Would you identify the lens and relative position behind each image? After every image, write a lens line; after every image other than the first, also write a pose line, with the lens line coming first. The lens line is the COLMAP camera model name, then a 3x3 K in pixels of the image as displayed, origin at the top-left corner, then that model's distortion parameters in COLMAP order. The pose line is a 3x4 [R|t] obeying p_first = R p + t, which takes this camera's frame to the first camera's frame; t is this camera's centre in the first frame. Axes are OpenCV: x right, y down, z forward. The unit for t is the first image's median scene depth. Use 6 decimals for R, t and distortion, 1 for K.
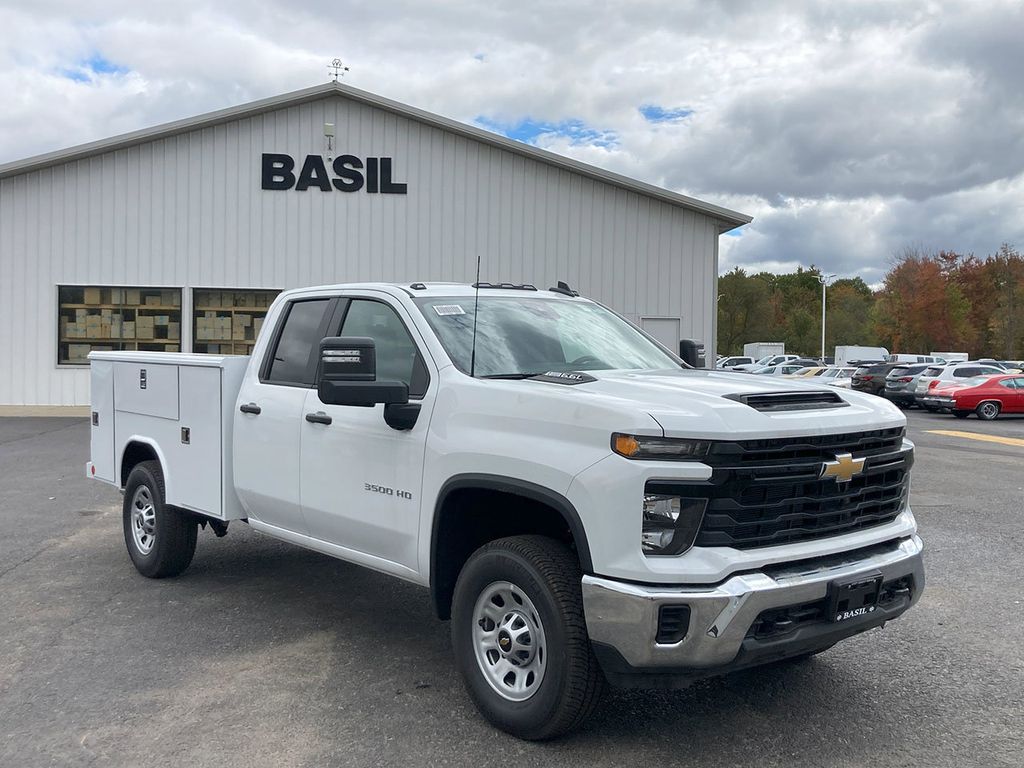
lens RADIAL K [[1085.4, 0, 527.5], [0, 1085.4, 385.5], [0, 0, 1]] dist [0.111341, -0.254846]
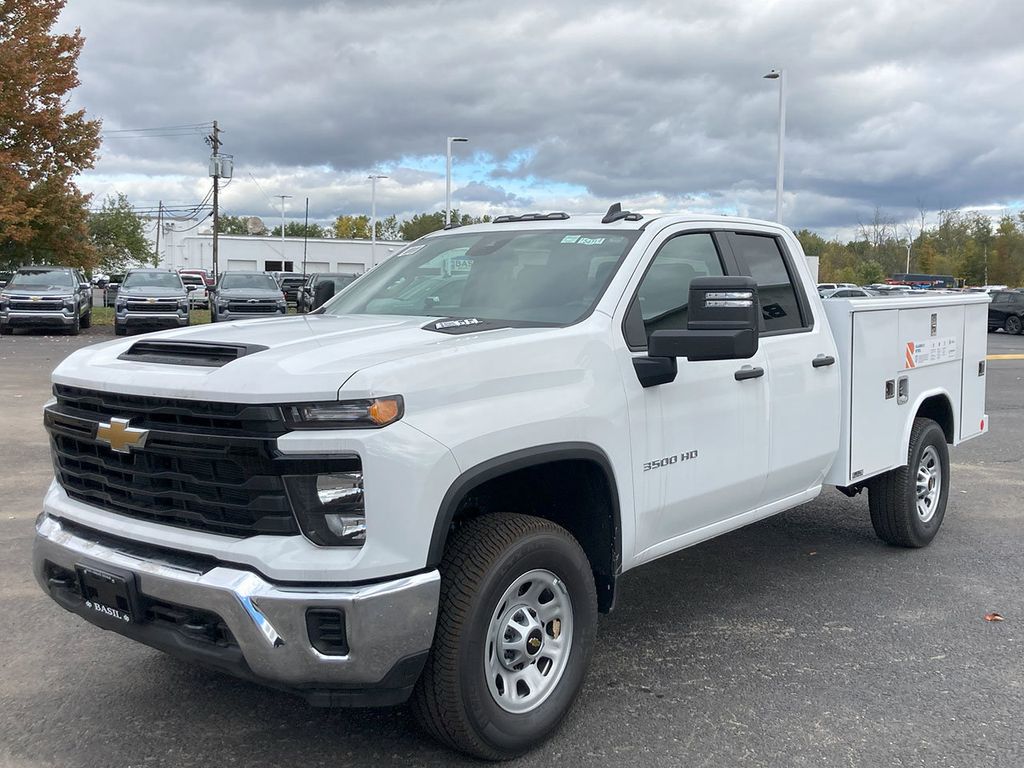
lens RADIAL K [[1085.4, 0, 527.5], [0, 1085.4, 385.5], [0, 0, 1]] dist [0.111341, -0.254846]
pose [[0.161559, 0.086537, -0.983062, 0.716013], [-0.038001, 0.995955, 0.081427, -0.024880], [0.986131, 0.024202, 0.164194, 0.732636]]
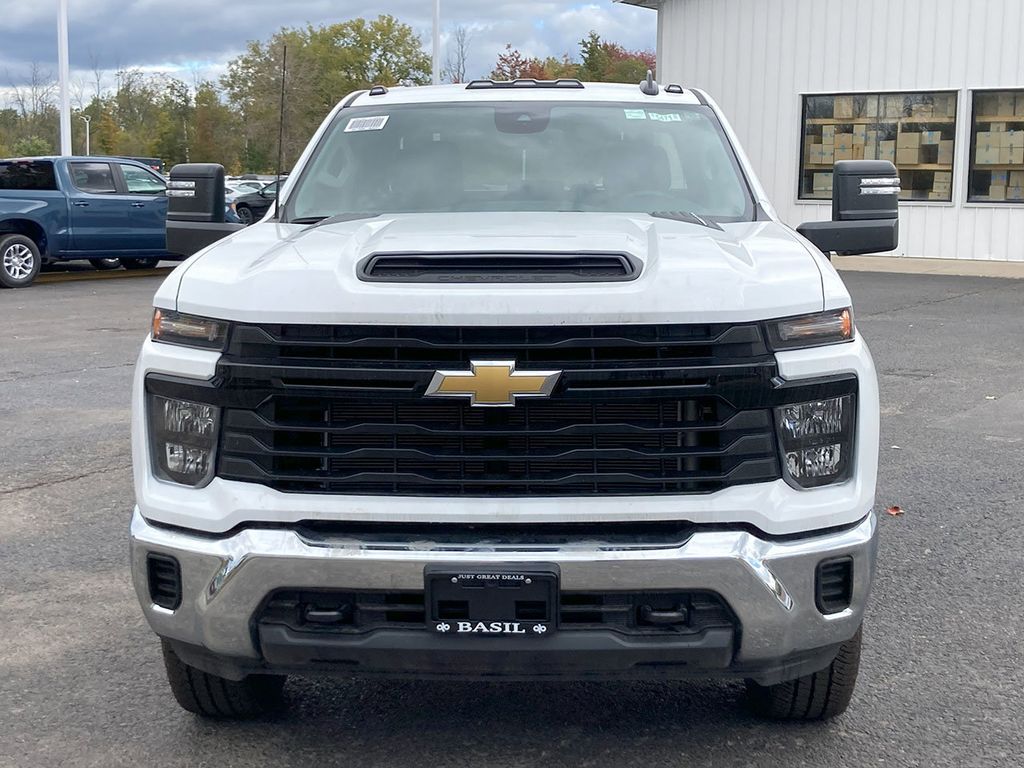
lens RADIAL K [[1511.3, 0, 512.0], [0, 1511.3, 384.0], [0, 0, 1]] dist [0.216124, -1.080826]
pose [[0.733177, 0.088508, -0.674254, 0.532340], [-0.020202, 0.993891, 0.108499, -0.008413], [0.679738, -0.065928, 0.730486, 0.259028]]
